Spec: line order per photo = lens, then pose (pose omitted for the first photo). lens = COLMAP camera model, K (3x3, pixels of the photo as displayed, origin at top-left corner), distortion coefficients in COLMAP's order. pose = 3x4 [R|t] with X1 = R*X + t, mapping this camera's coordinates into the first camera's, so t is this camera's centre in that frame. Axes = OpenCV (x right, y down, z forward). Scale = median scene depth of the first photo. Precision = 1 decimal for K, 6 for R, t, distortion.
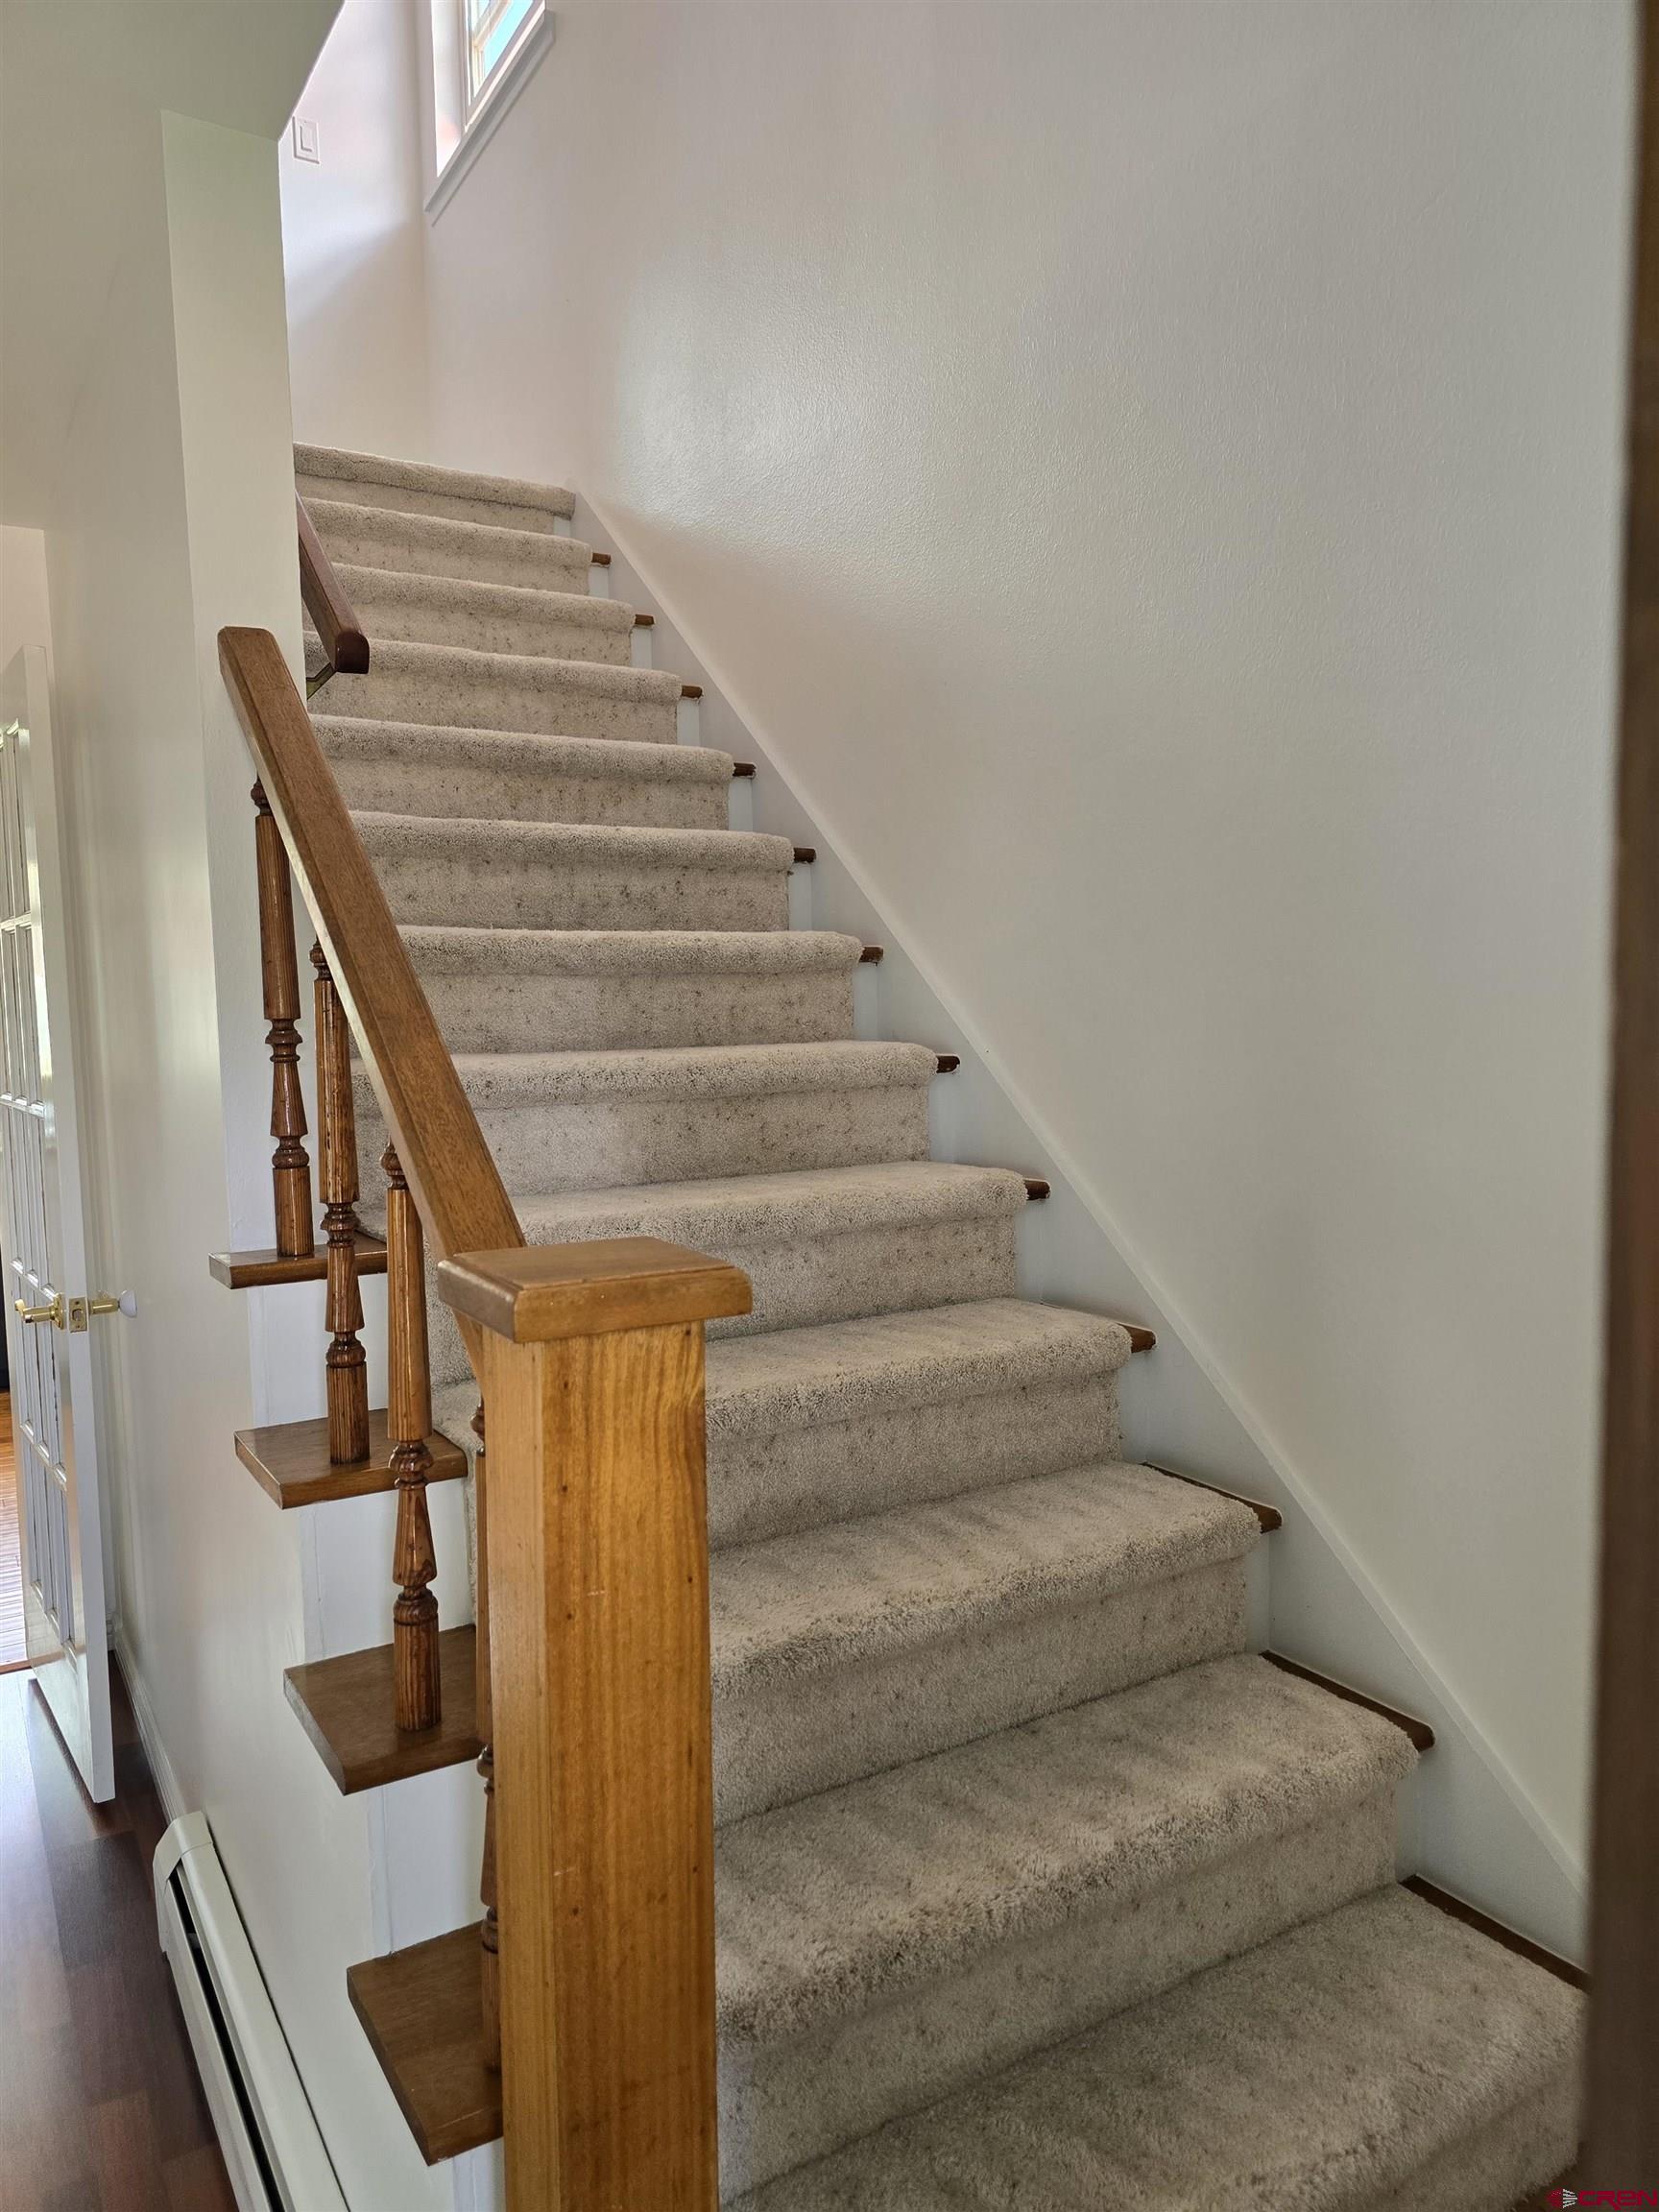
lens RADIAL K [[1490.9, 0, 821.8], [0, 1490.9, 1112.6], [0, 0, 1]] dist [0.065946, -0.053907]
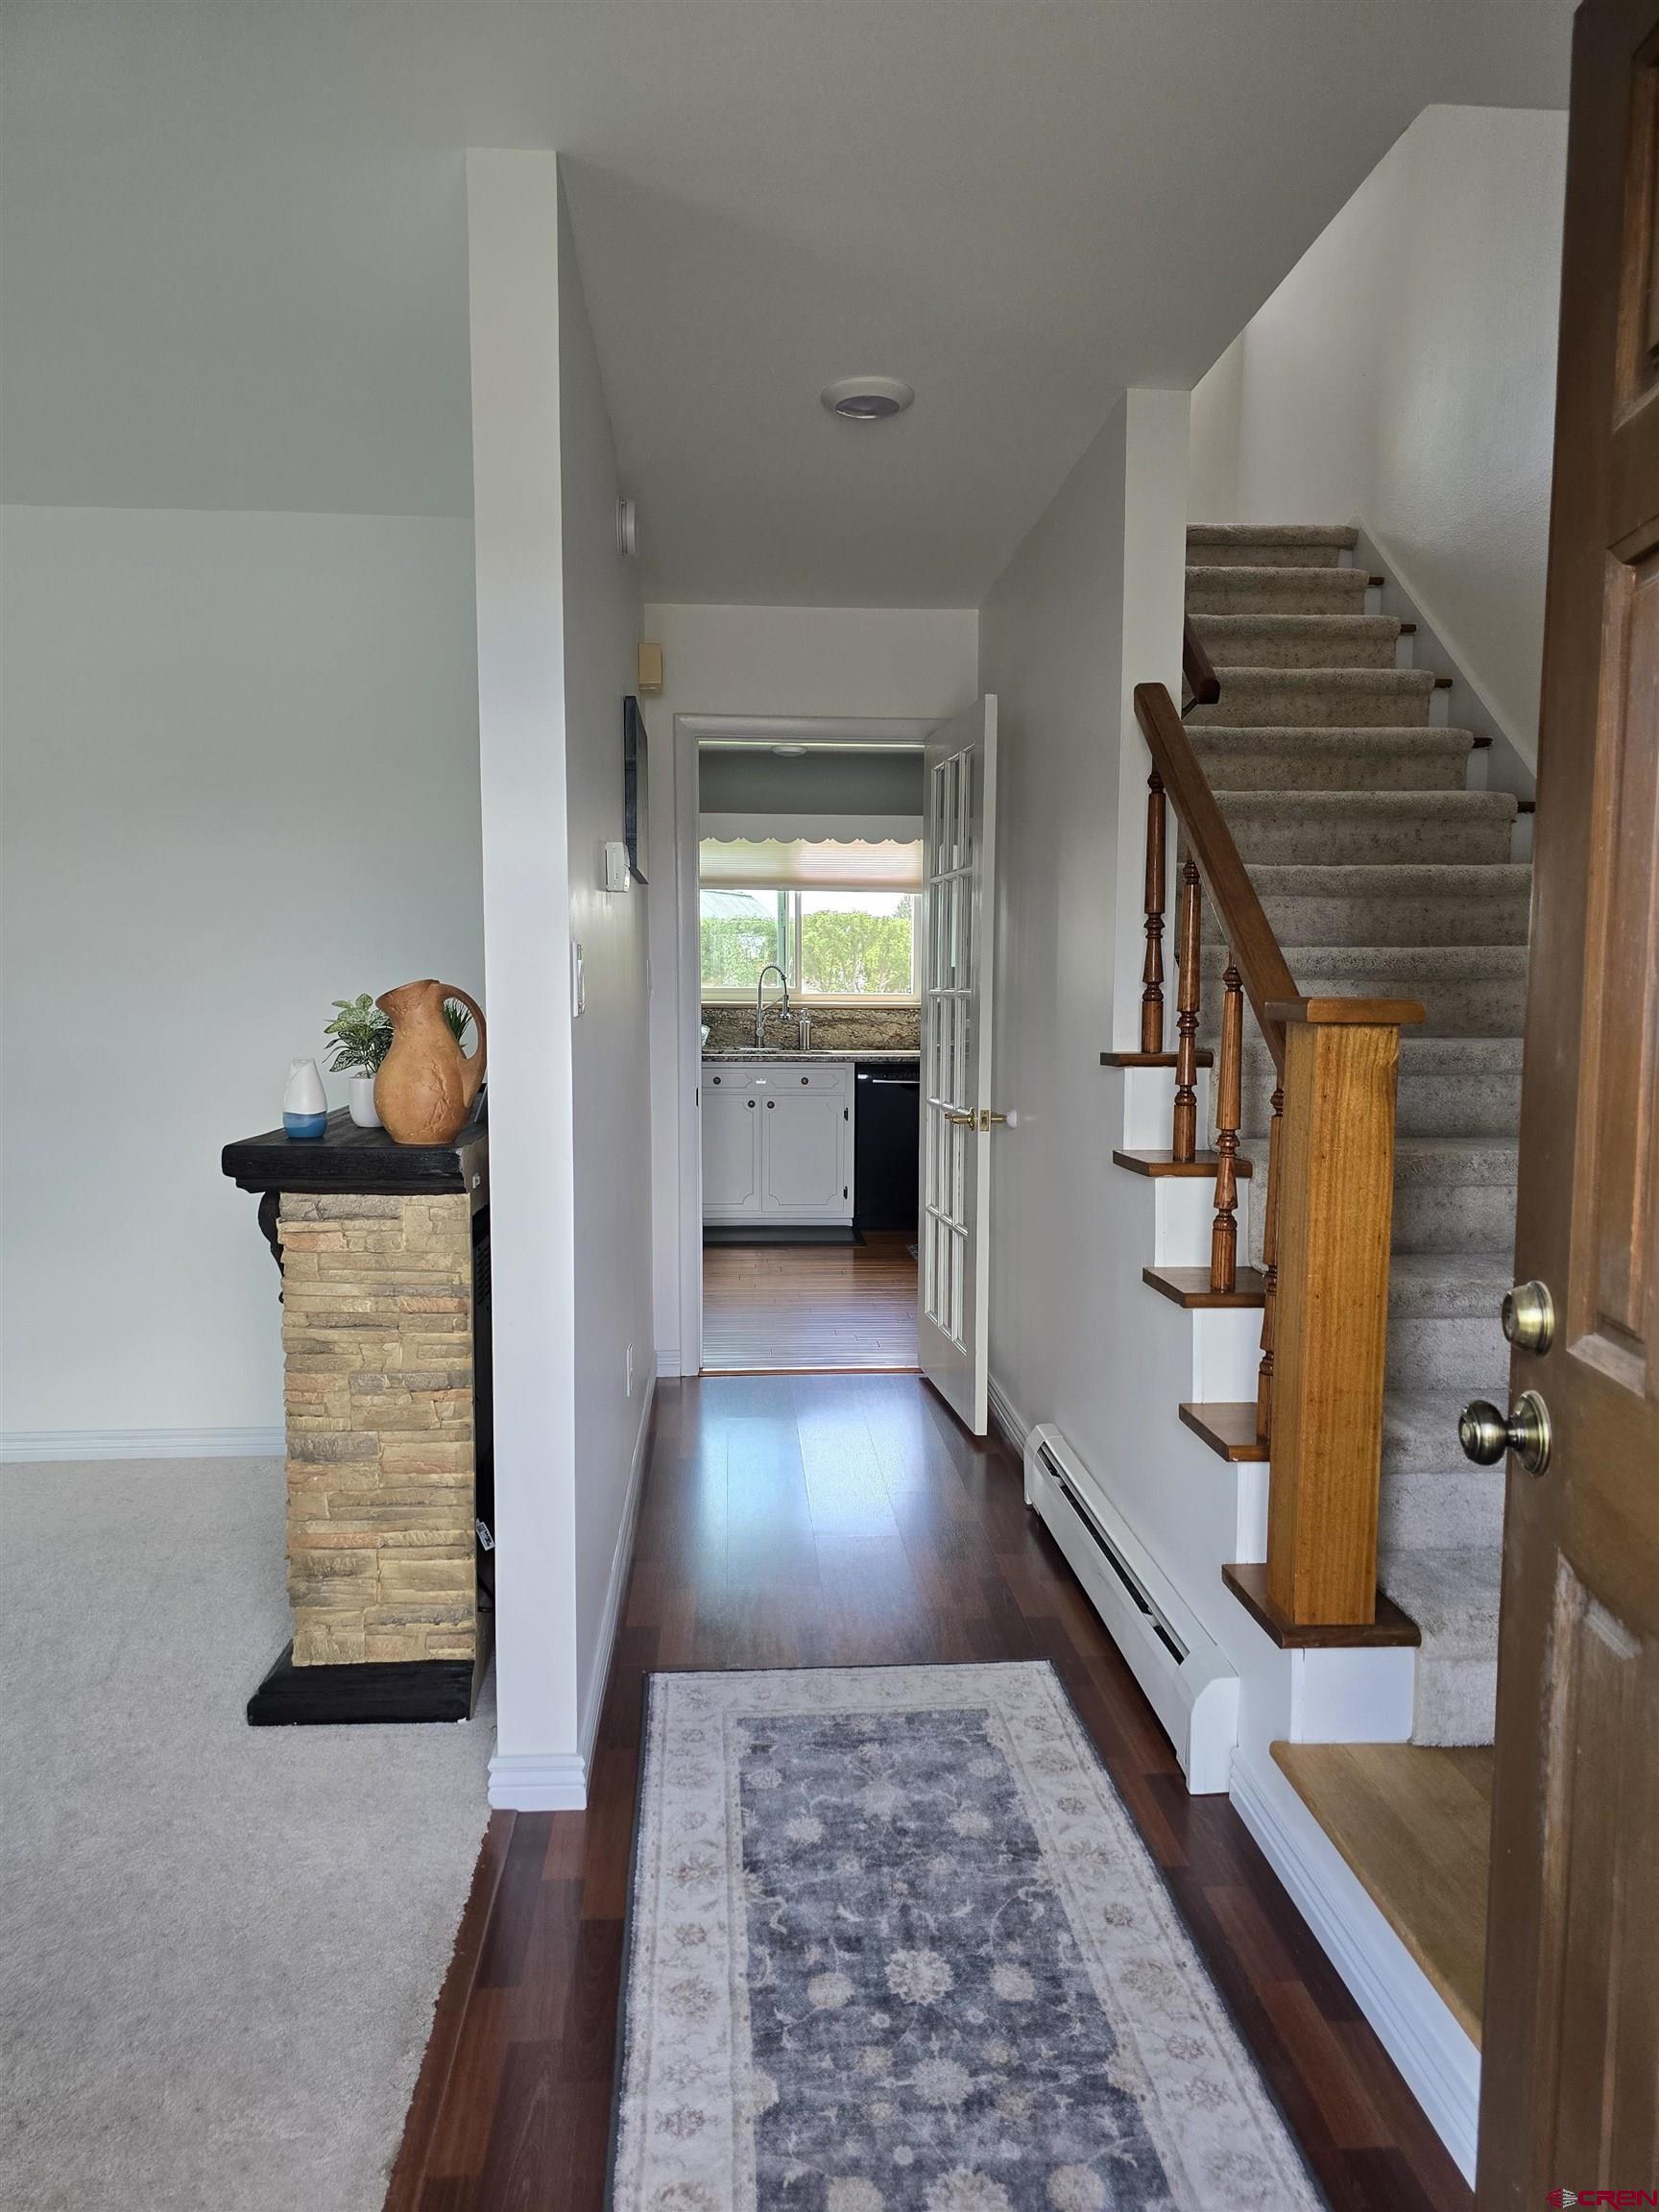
lens RADIAL K [[1490.9, 0, 802.1], [0, 1490.9, 1142.7], [0, 0, 1]] dist [0.065946, -0.053907]
pose [[0.883360, 0.066544, -0.463947, 0.063411], [-0.053006, 0.997703, 0.042177, 0.099257], [0.465688, -0.012666, 0.884858, -0.467906]]
